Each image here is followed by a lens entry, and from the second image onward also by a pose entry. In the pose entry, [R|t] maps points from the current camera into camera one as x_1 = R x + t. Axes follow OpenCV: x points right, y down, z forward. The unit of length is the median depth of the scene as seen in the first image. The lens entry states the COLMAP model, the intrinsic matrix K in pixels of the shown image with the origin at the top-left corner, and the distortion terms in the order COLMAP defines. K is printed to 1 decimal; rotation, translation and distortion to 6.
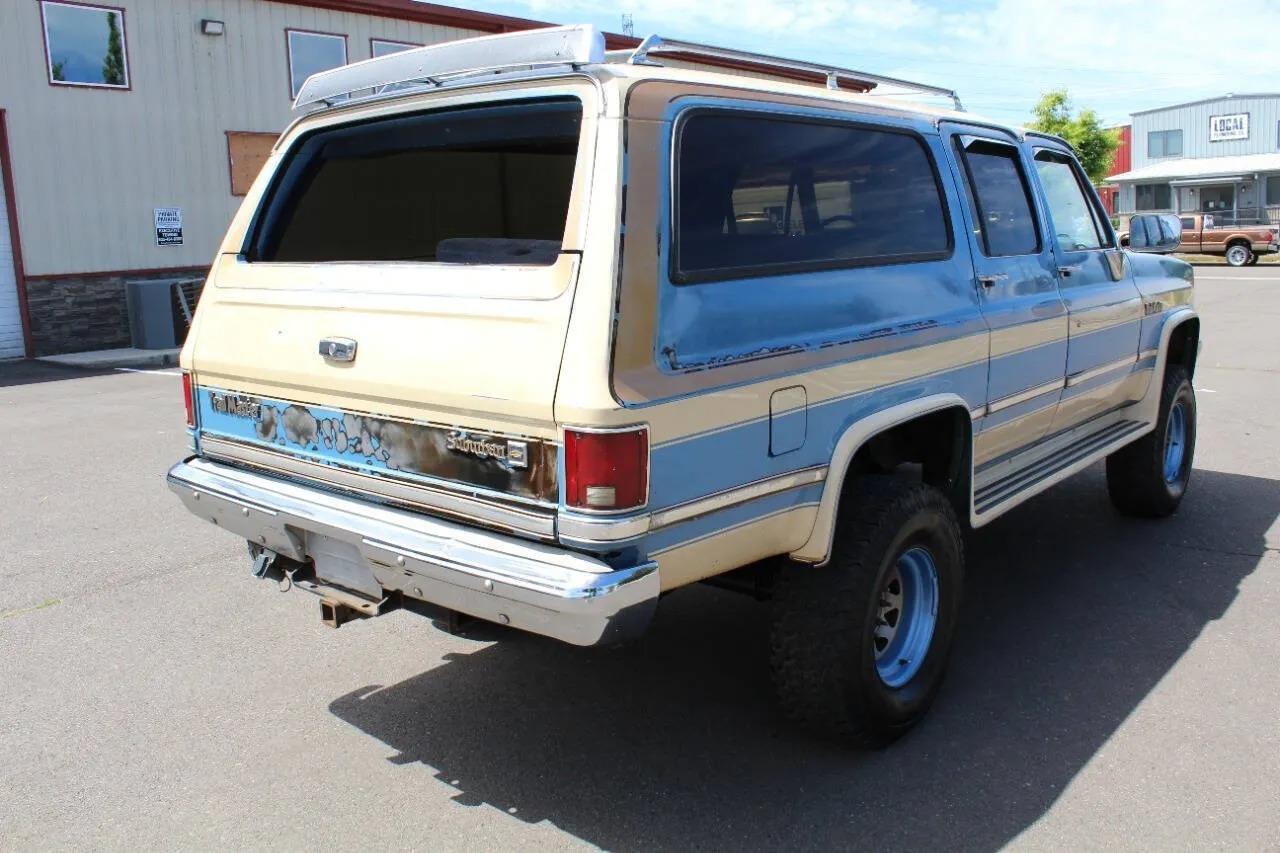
lens RADIAL K [[1102.0, 0, 656.6], [0, 1102.0, 442.4], [0, 0, 1]] dist [-0.141493, 0.127697]
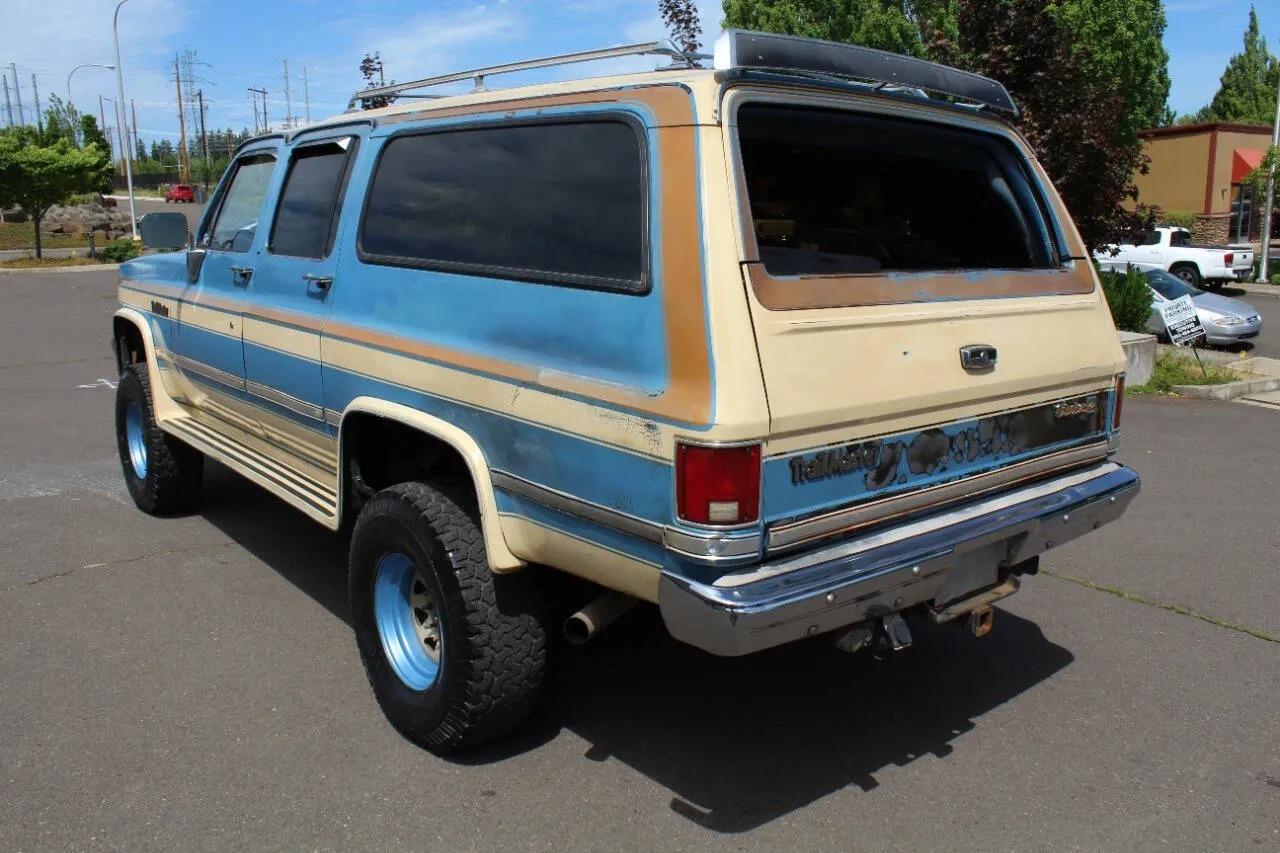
lens RADIAL K [[1065.7, 0, 648.7], [0, 1065.7, 444.5], [0, 0, 1]] dist [-0.172377, 0.149387]
pose [[0.170068, -0.191789, 0.966589, -1.291353], [0.176462, 0.970950, 0.161607, -0.216764], [-0.969504, 0.143082, 0.198971, 1.116187]]
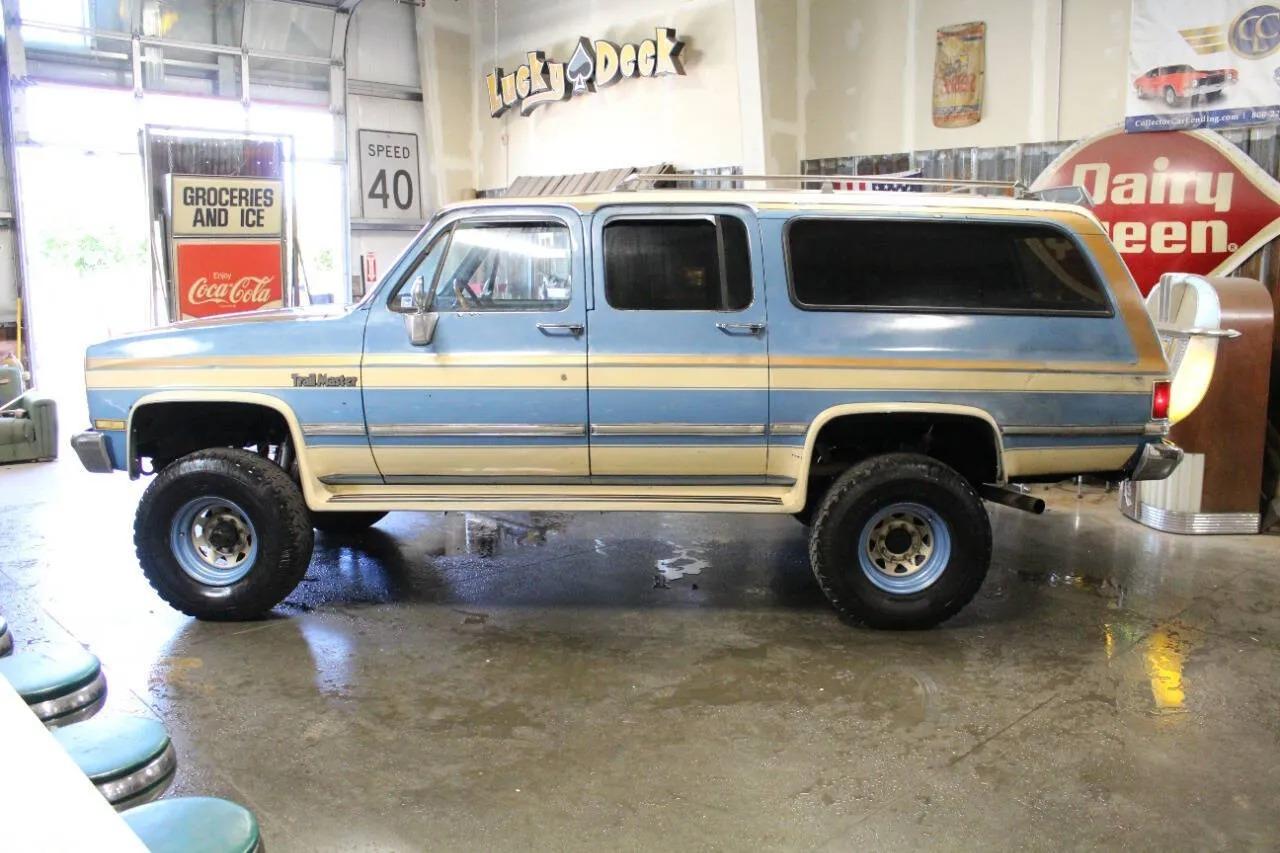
lens RADIAL K [[1102.0, 0, 656.6], [0, 1102.0, 442.4], [0, 0, 1]] dist [-0.141493, 0.127697]
pose [[-0.629815, -0.101778, 0.770048, -1.364311], [0.167956, 0.950080, 0.262942, -0.587864], [-0.758369, 0.294939, -0.581280, 2.904807]]
